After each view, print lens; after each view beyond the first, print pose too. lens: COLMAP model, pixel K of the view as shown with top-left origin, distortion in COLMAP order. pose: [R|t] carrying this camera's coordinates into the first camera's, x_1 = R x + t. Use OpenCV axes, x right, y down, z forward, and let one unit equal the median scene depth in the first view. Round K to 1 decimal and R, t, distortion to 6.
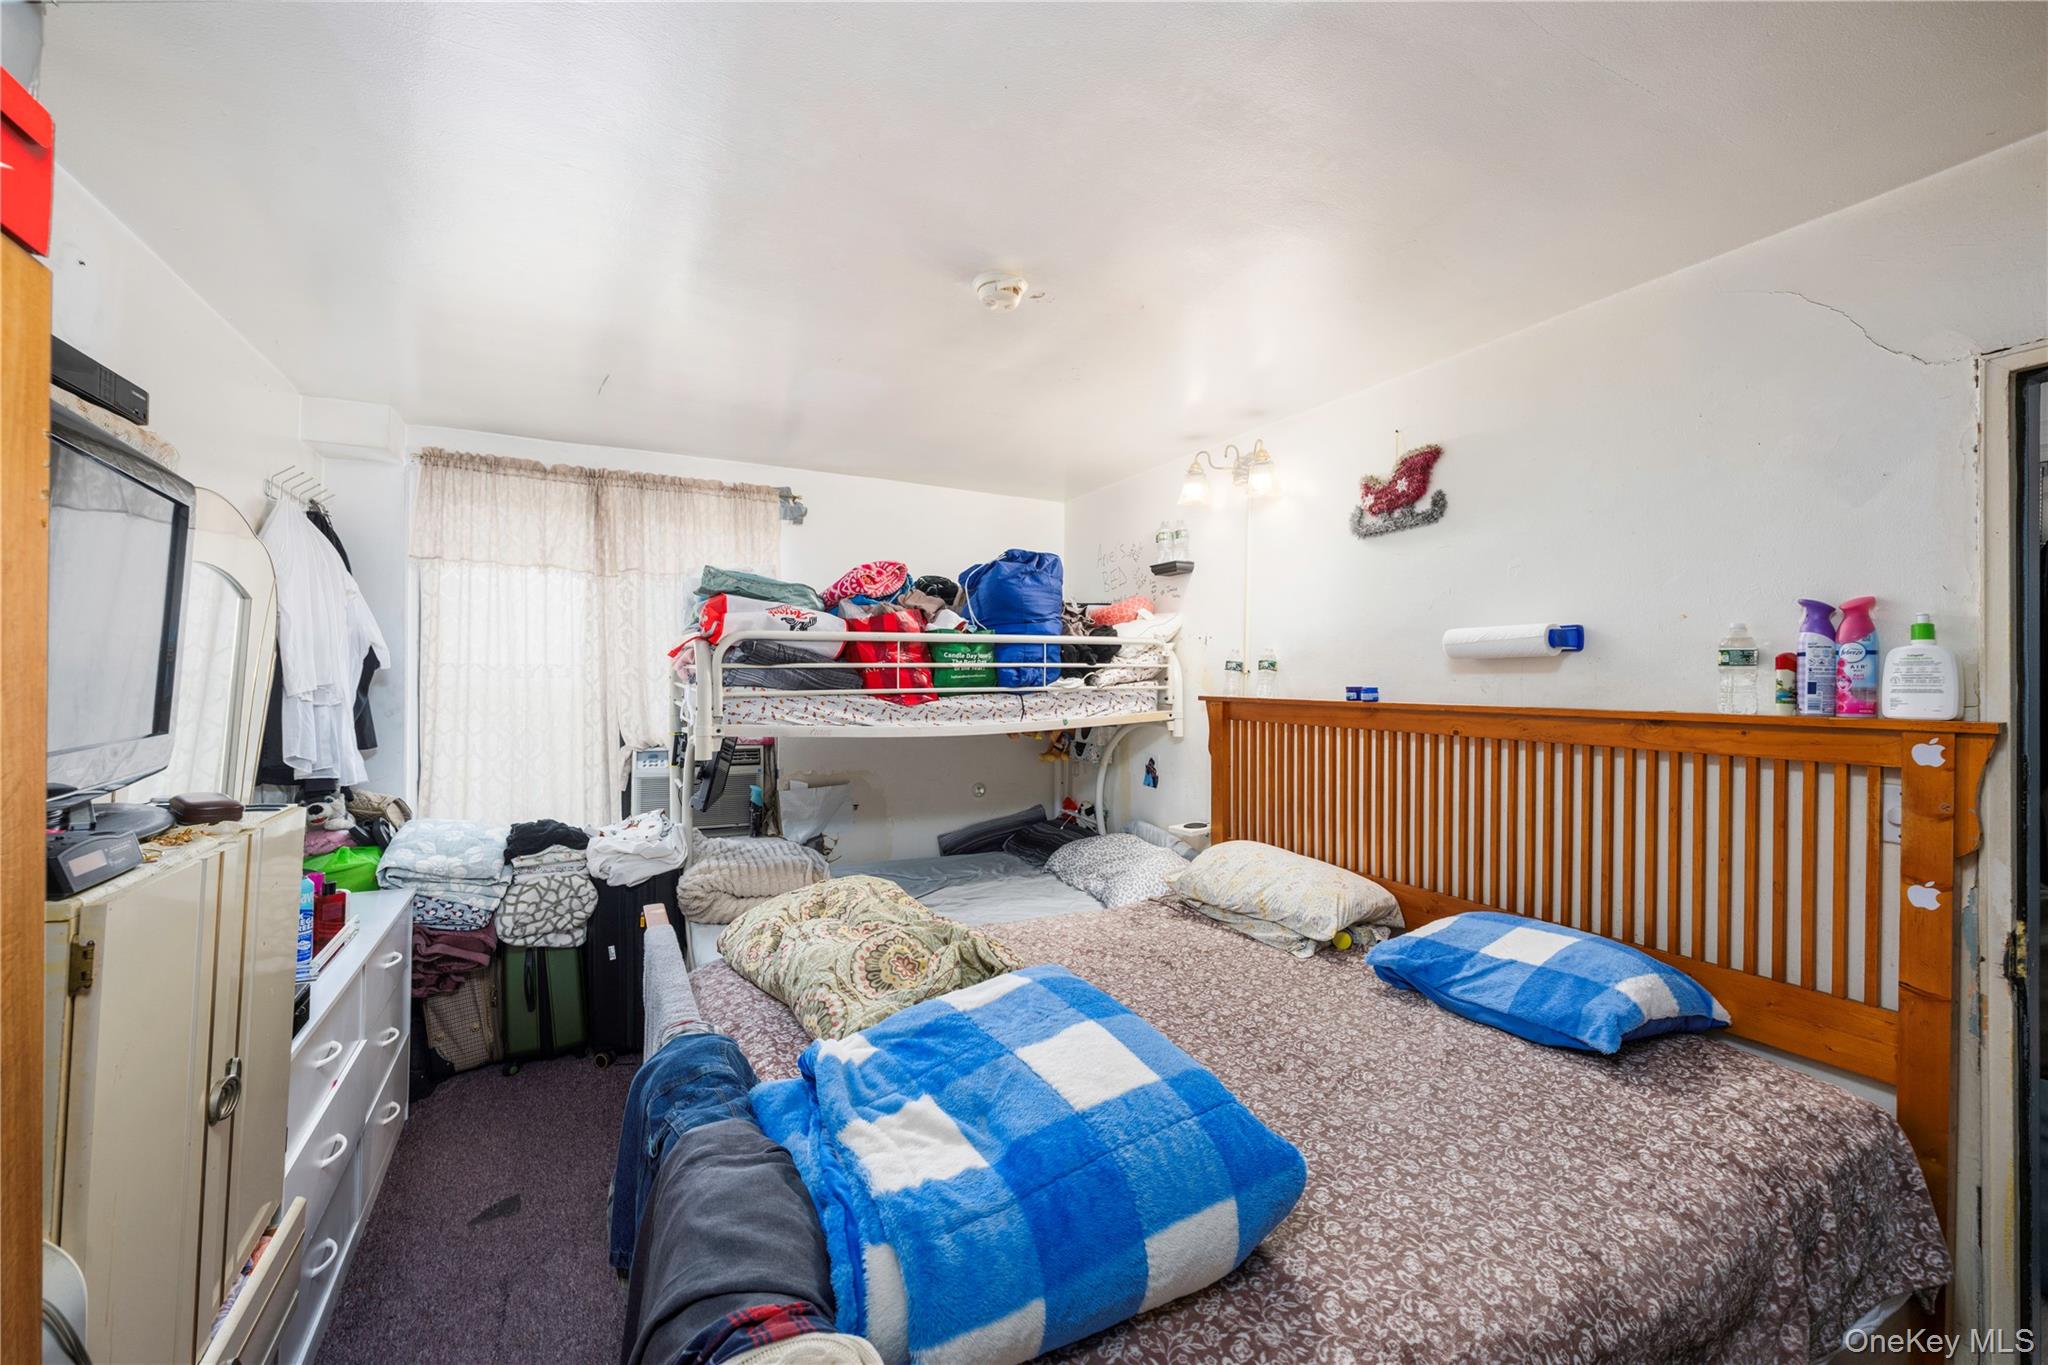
lens RADIAL K [[805.9, 0, 1030.5], [0, 805.9, 697.8], [0, 0, 1]] dist [0.000980, 0.000145]
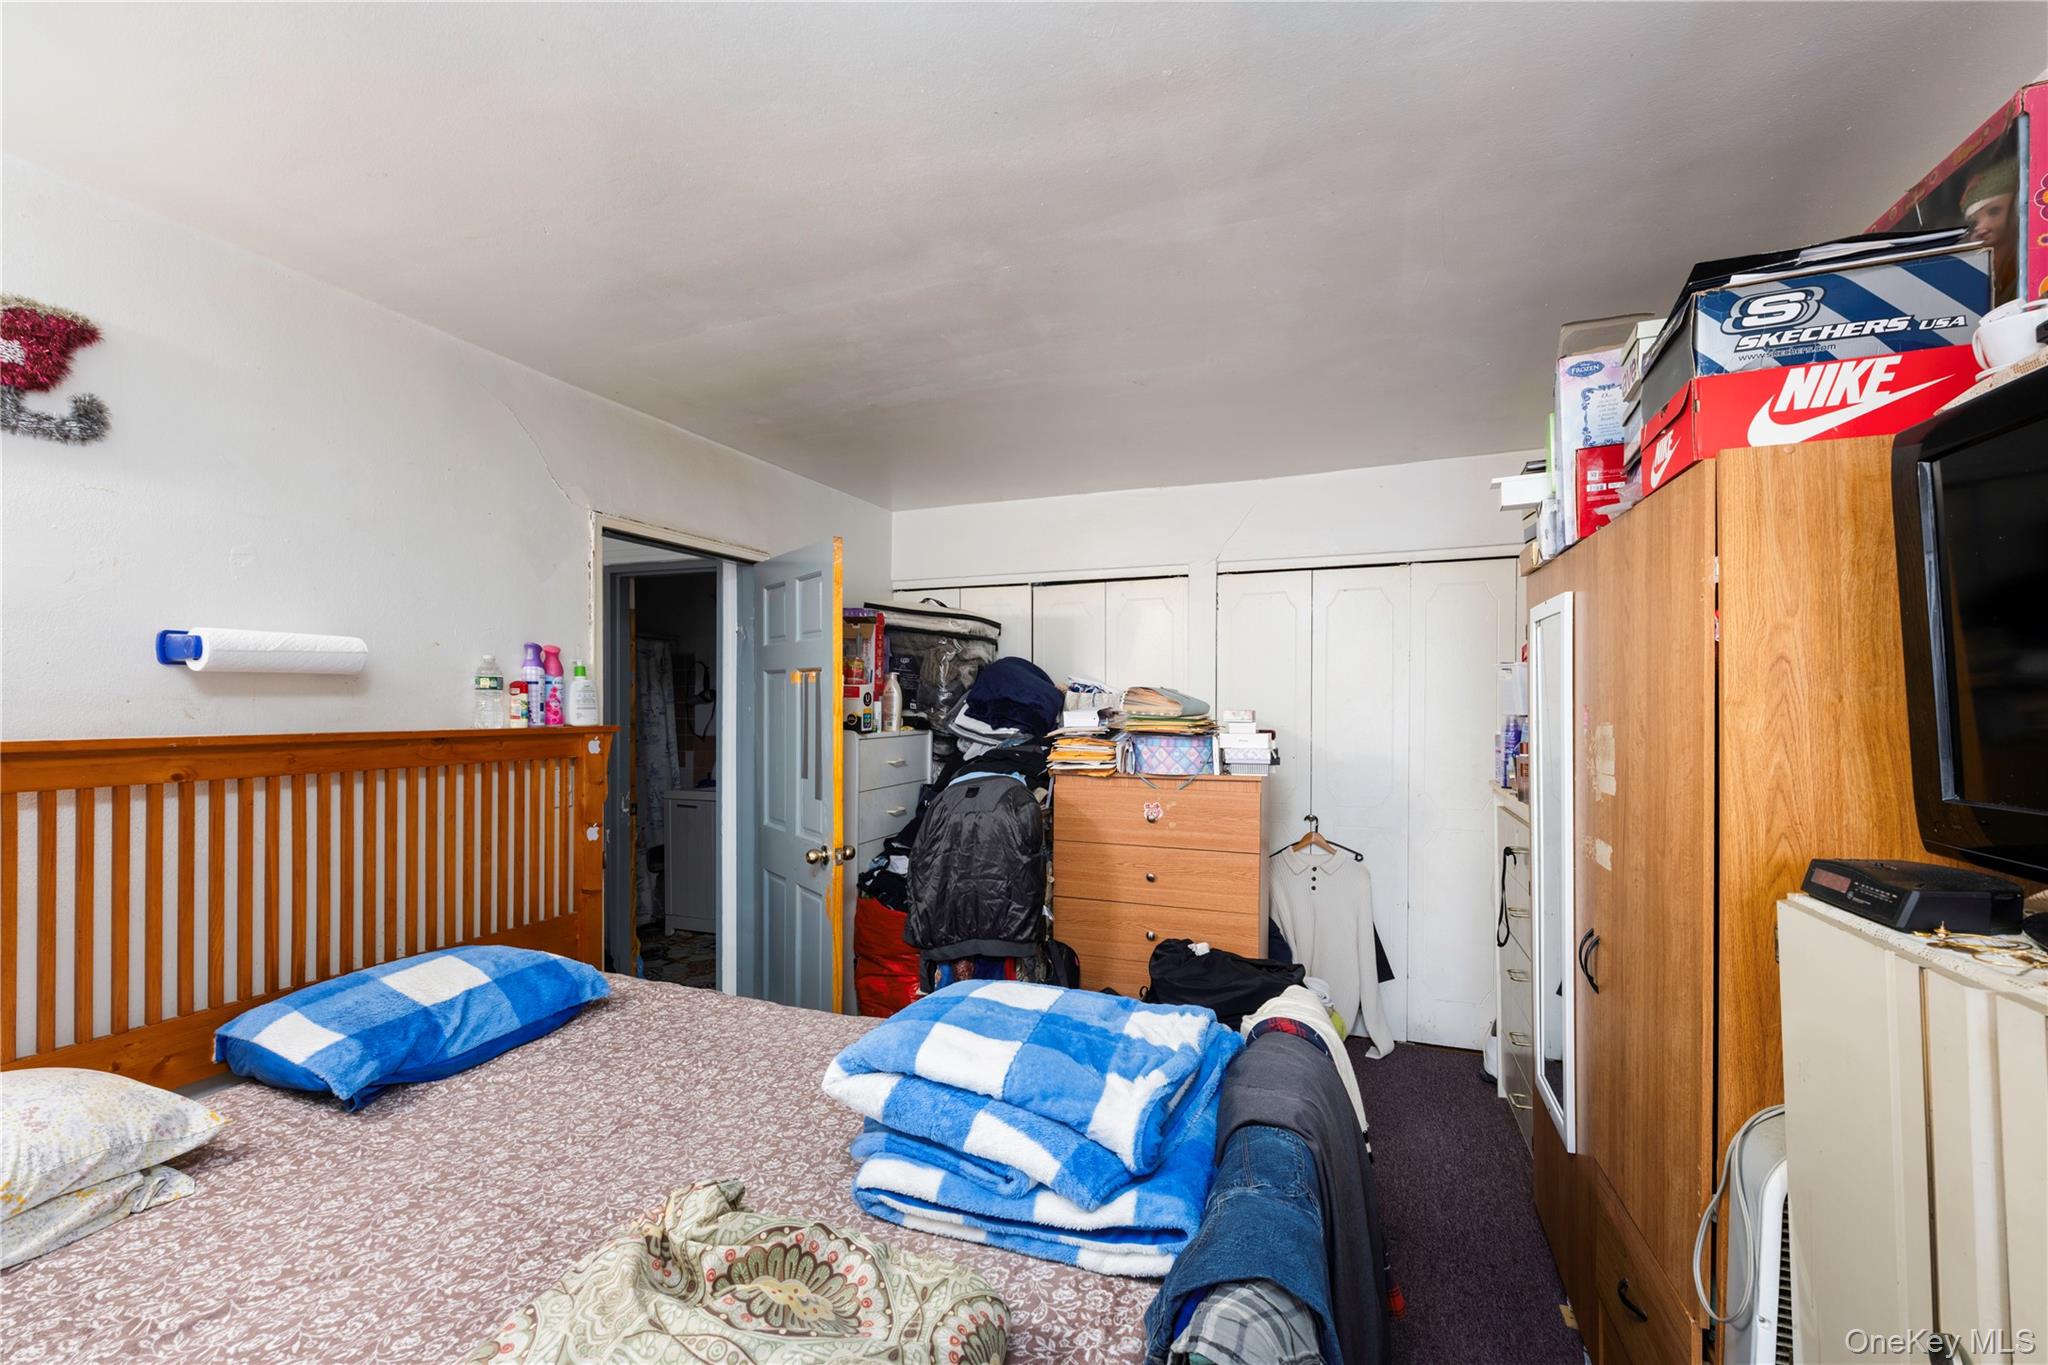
lens RADIAL K [[805.9, 0, 1030.5], [0, 805.9, 697.8], [0, 0, 1]] dist [0.000980, 0.000145]
pose [[-0.650205, 0.009175, 0.759704, -0.596539], [0.017569, 0.999841, 0.002962, -0.015648], [-0.759556, 0.015273, -0.650262, 1.156411]]
